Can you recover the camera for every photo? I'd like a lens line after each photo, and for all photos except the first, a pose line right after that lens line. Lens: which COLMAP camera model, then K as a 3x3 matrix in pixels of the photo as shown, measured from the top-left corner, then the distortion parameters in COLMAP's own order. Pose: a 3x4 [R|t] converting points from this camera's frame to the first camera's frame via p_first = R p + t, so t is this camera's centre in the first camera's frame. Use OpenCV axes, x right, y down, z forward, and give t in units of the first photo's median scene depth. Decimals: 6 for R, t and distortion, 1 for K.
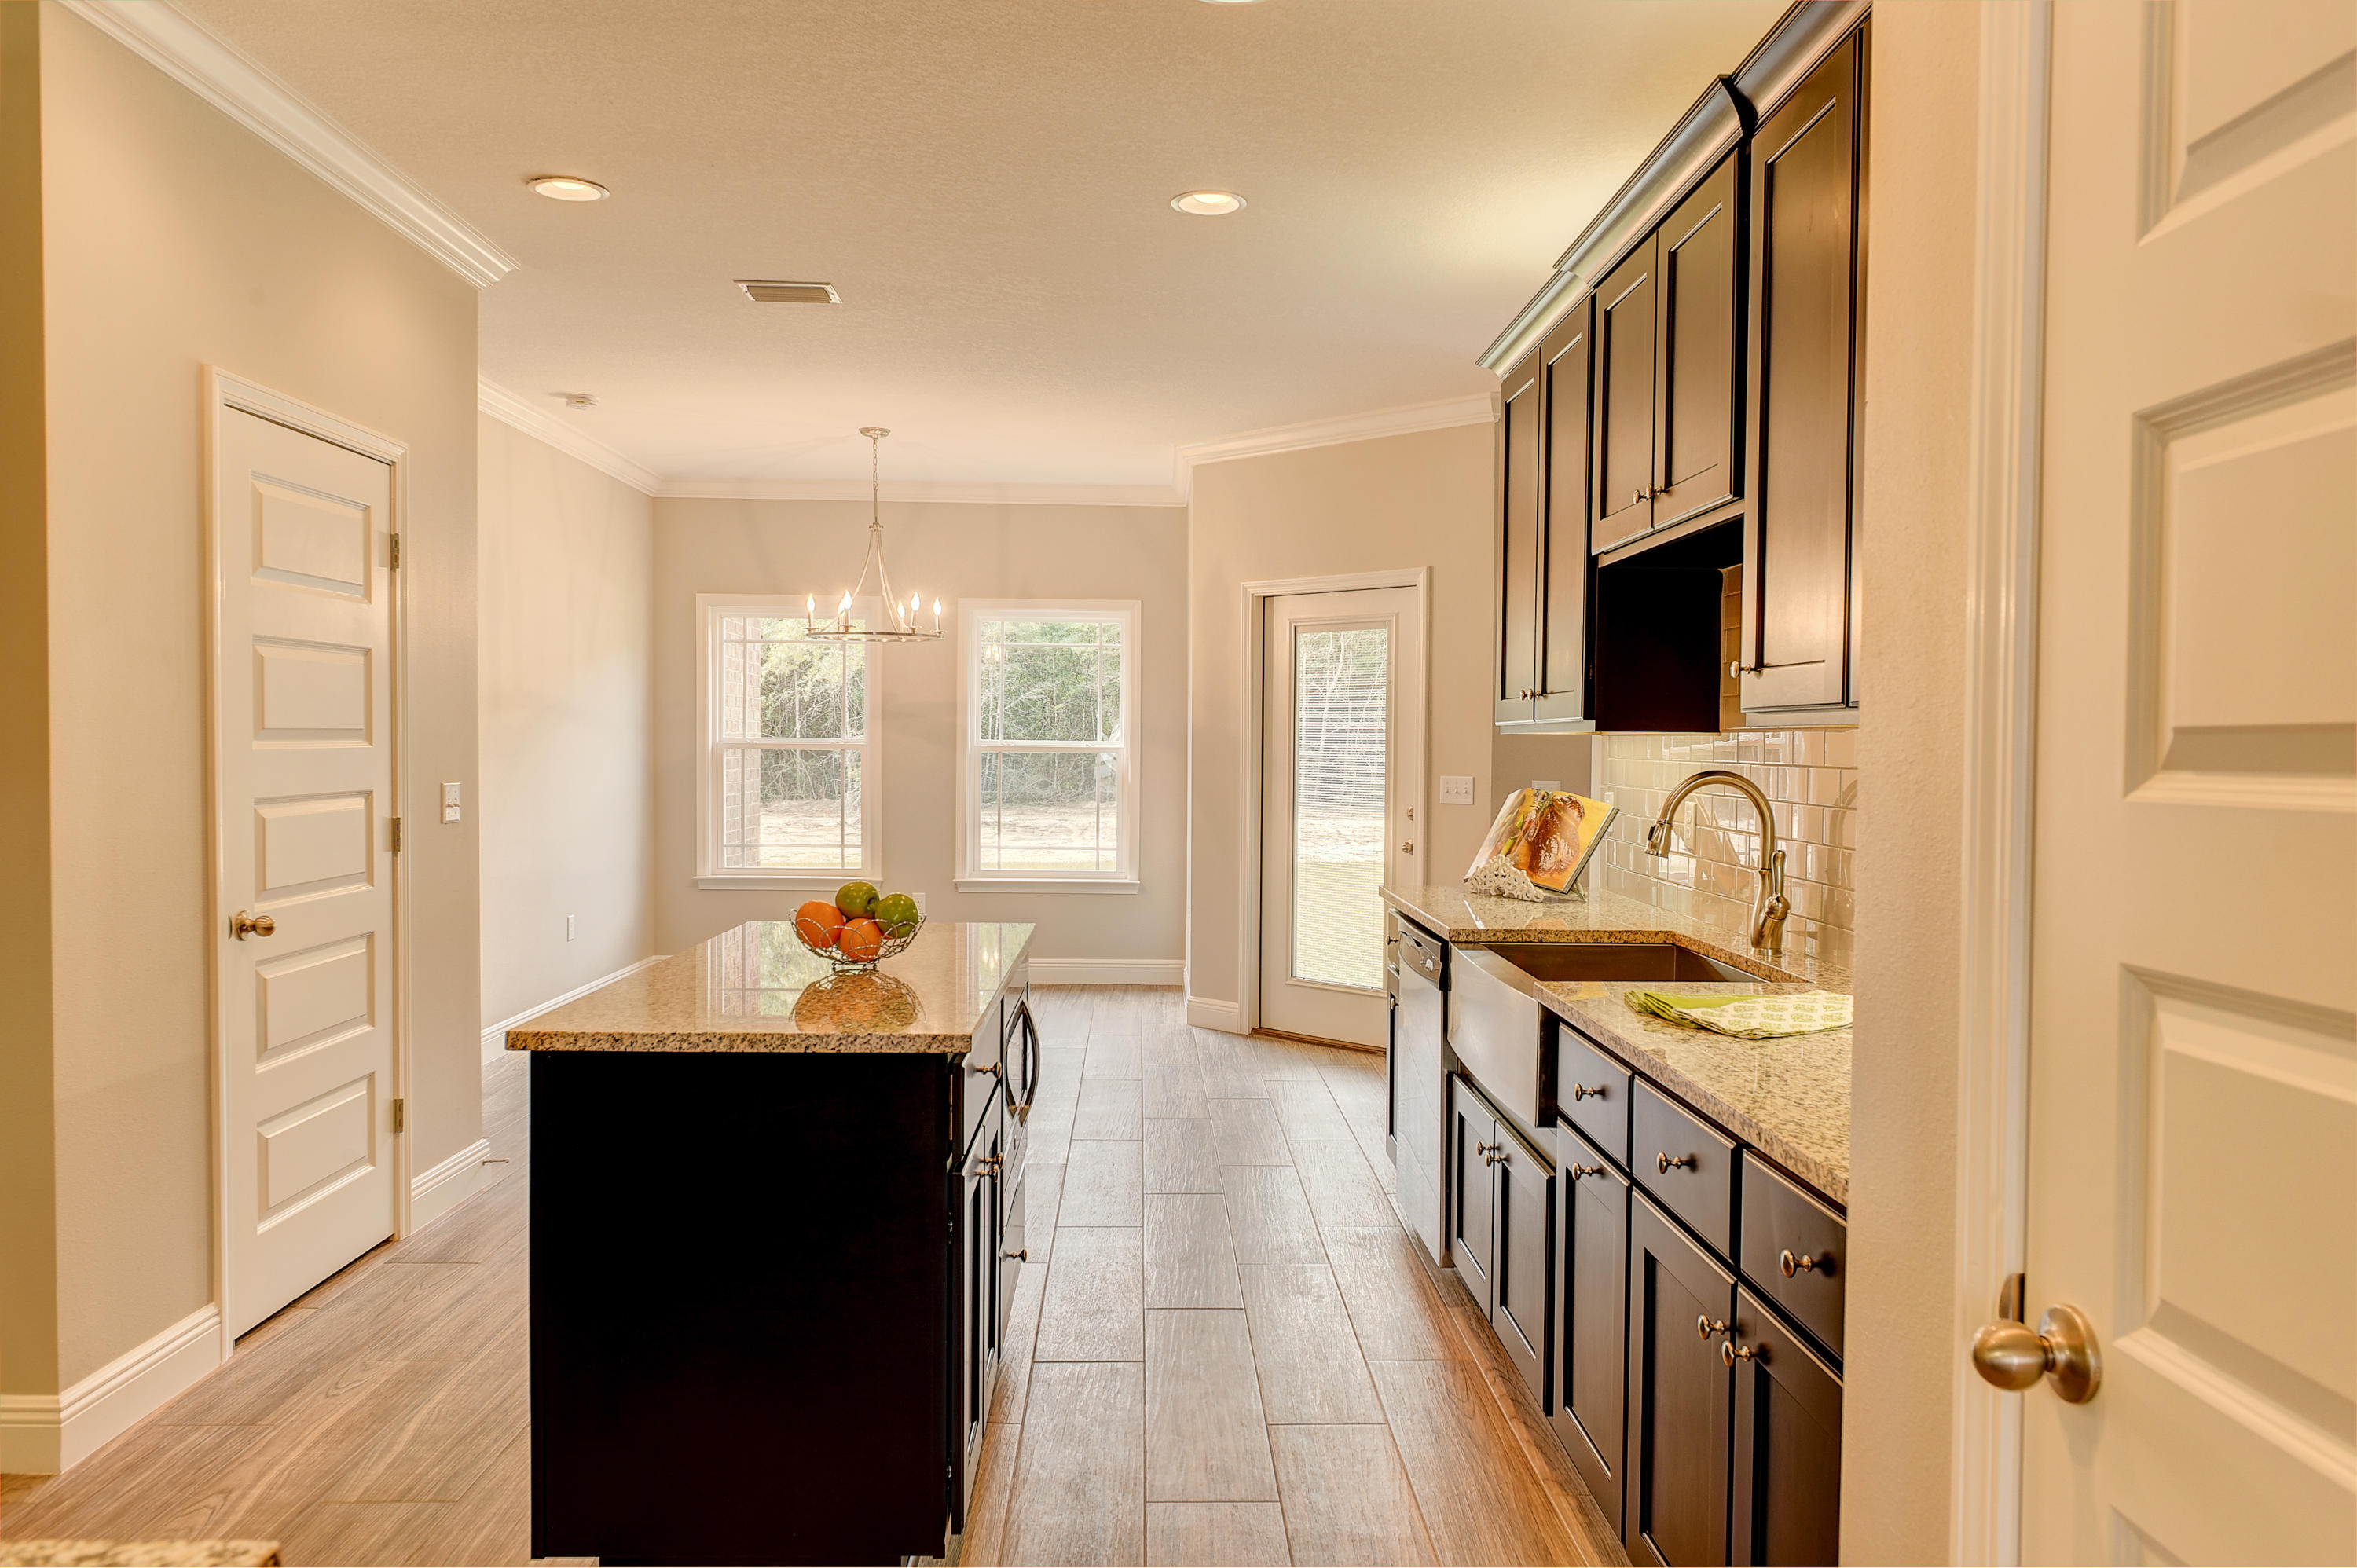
lens RADIAL K [[1593.5, 0, 1181.5], [0, 1593.5, 789.4], [0, 0, 1]] dist [-0.002010, -0.006678]
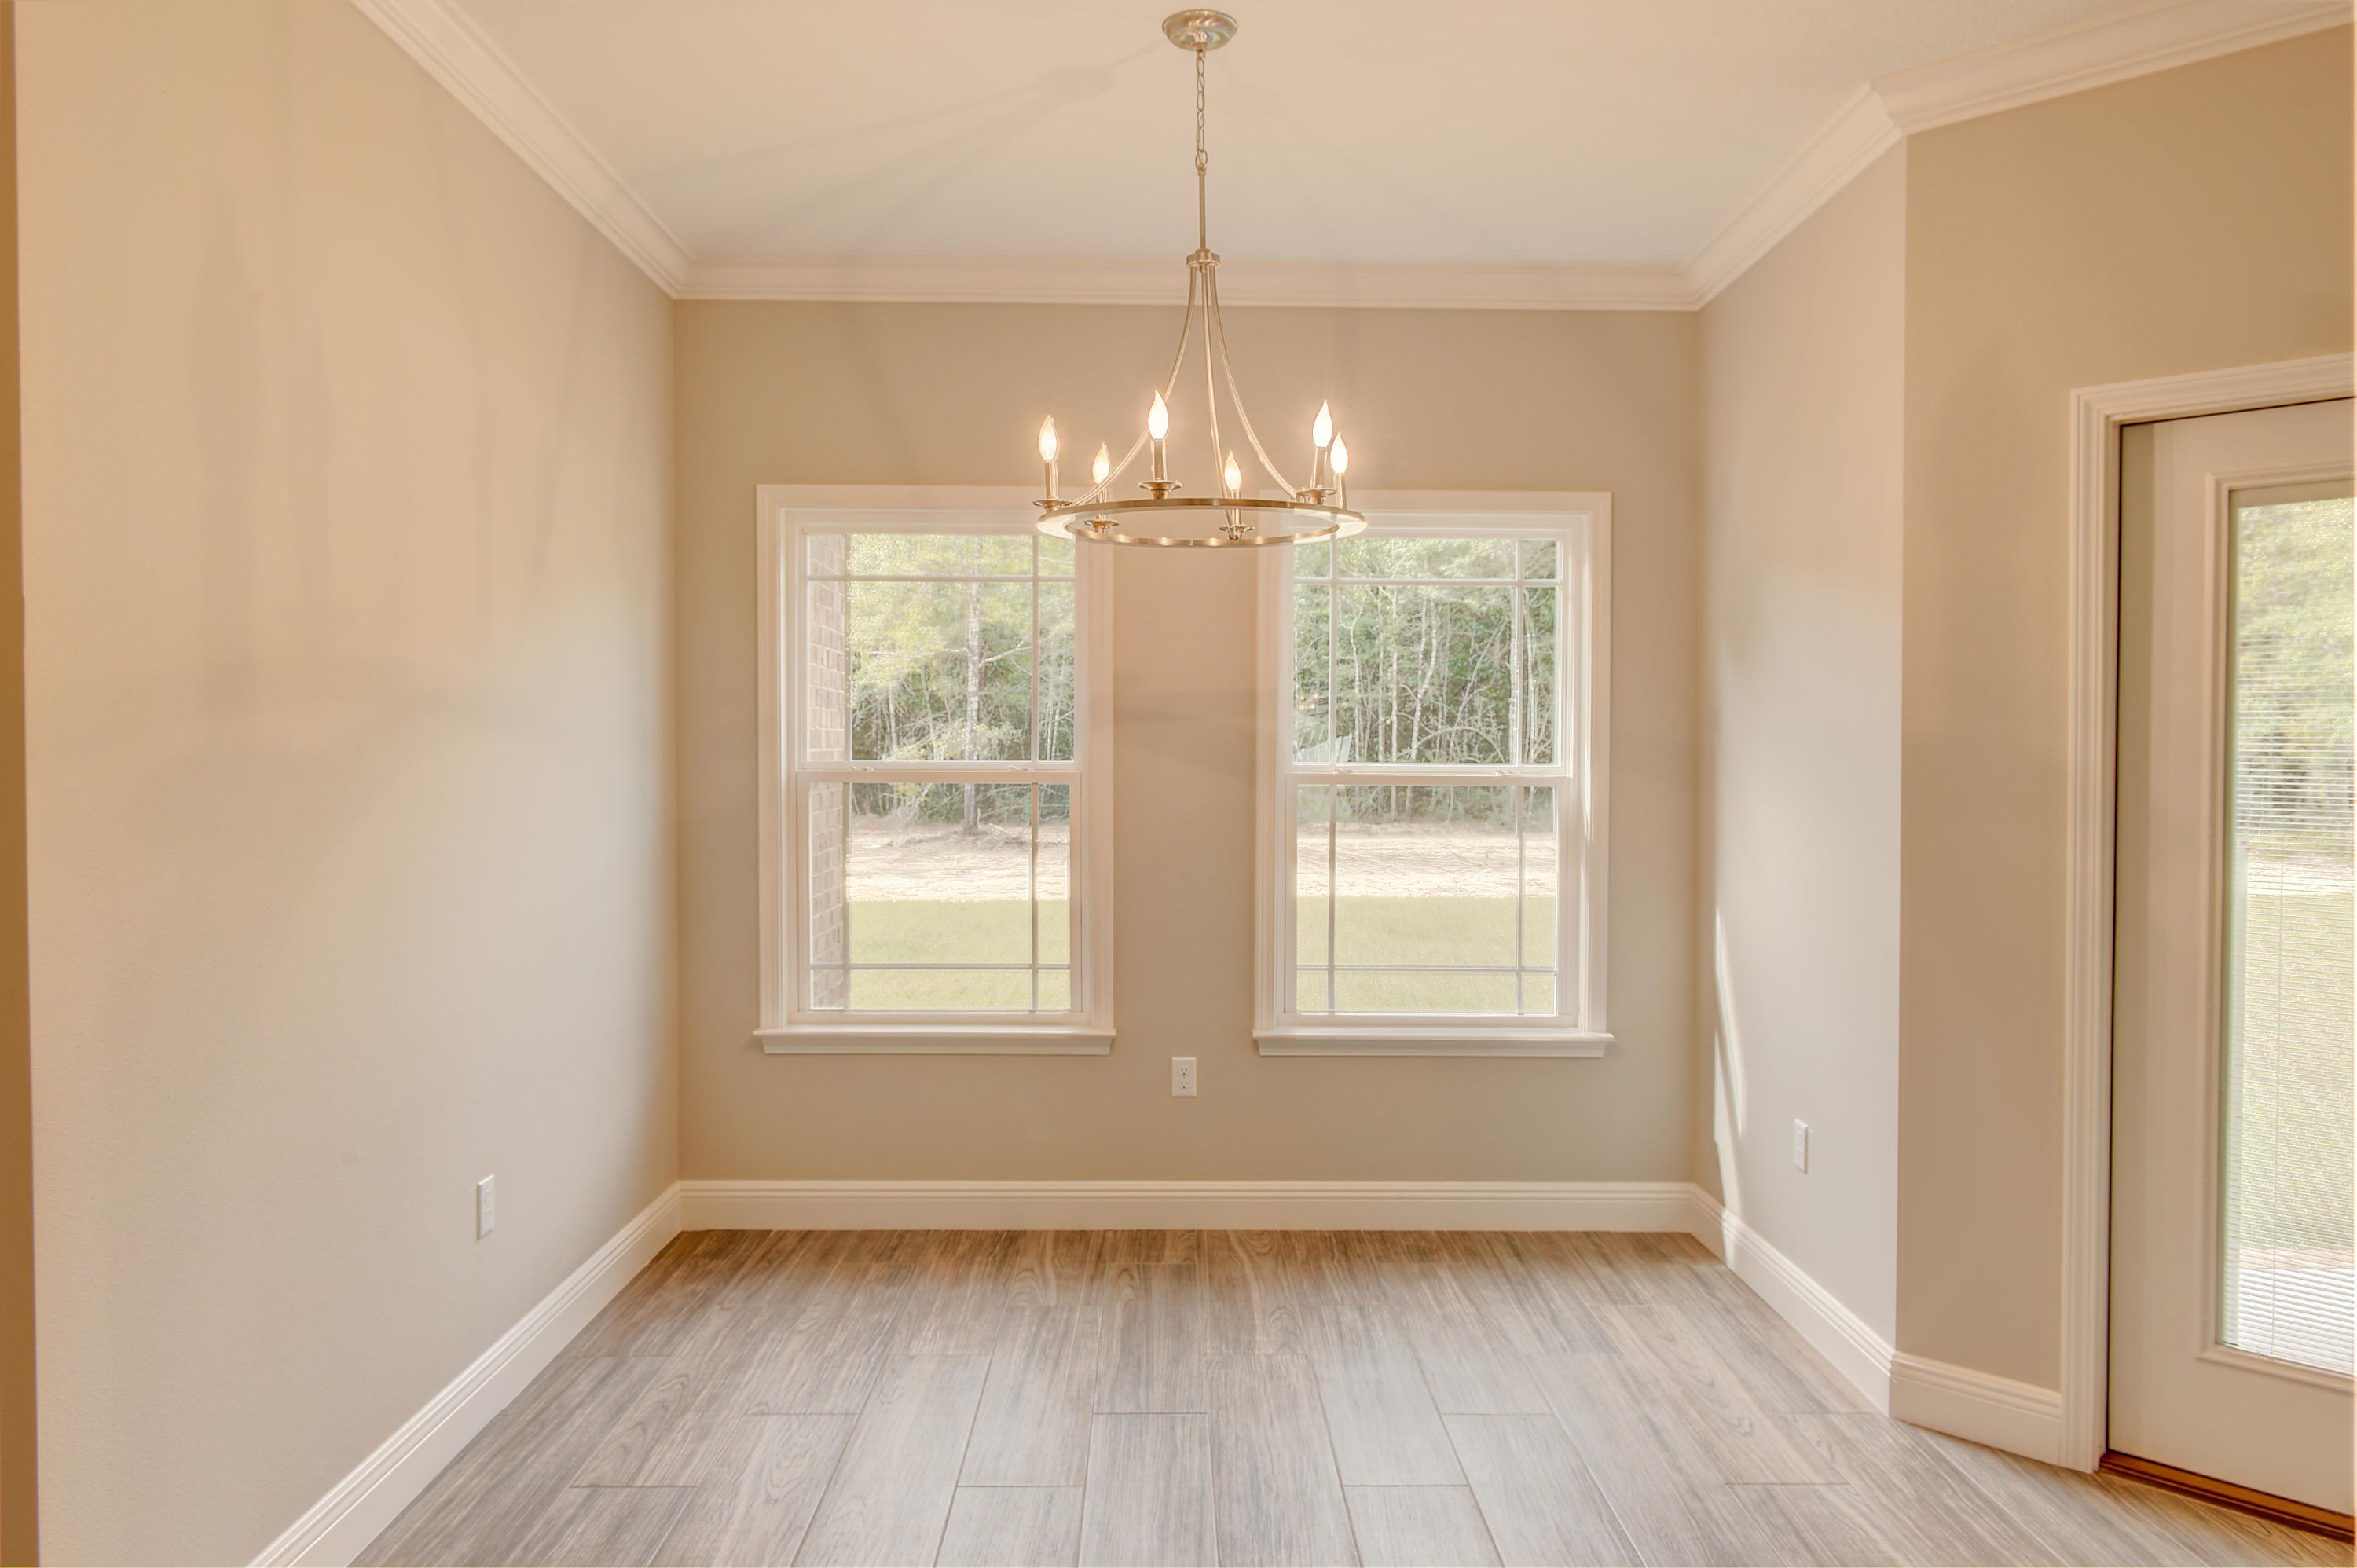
lens RADIAL K [[1593.5, 0, 1178.0], [0, 1593.5, 770.6], [0, 0, 1]] dist [-0.002010, -0.006678]
pose [[0.999732, -0.007442, -0.021932, -0.157123], [0.007094, 0.999849, -0.015871, -0.021118], [0.022047, 0.015711, 0.999633, 0.486506]]
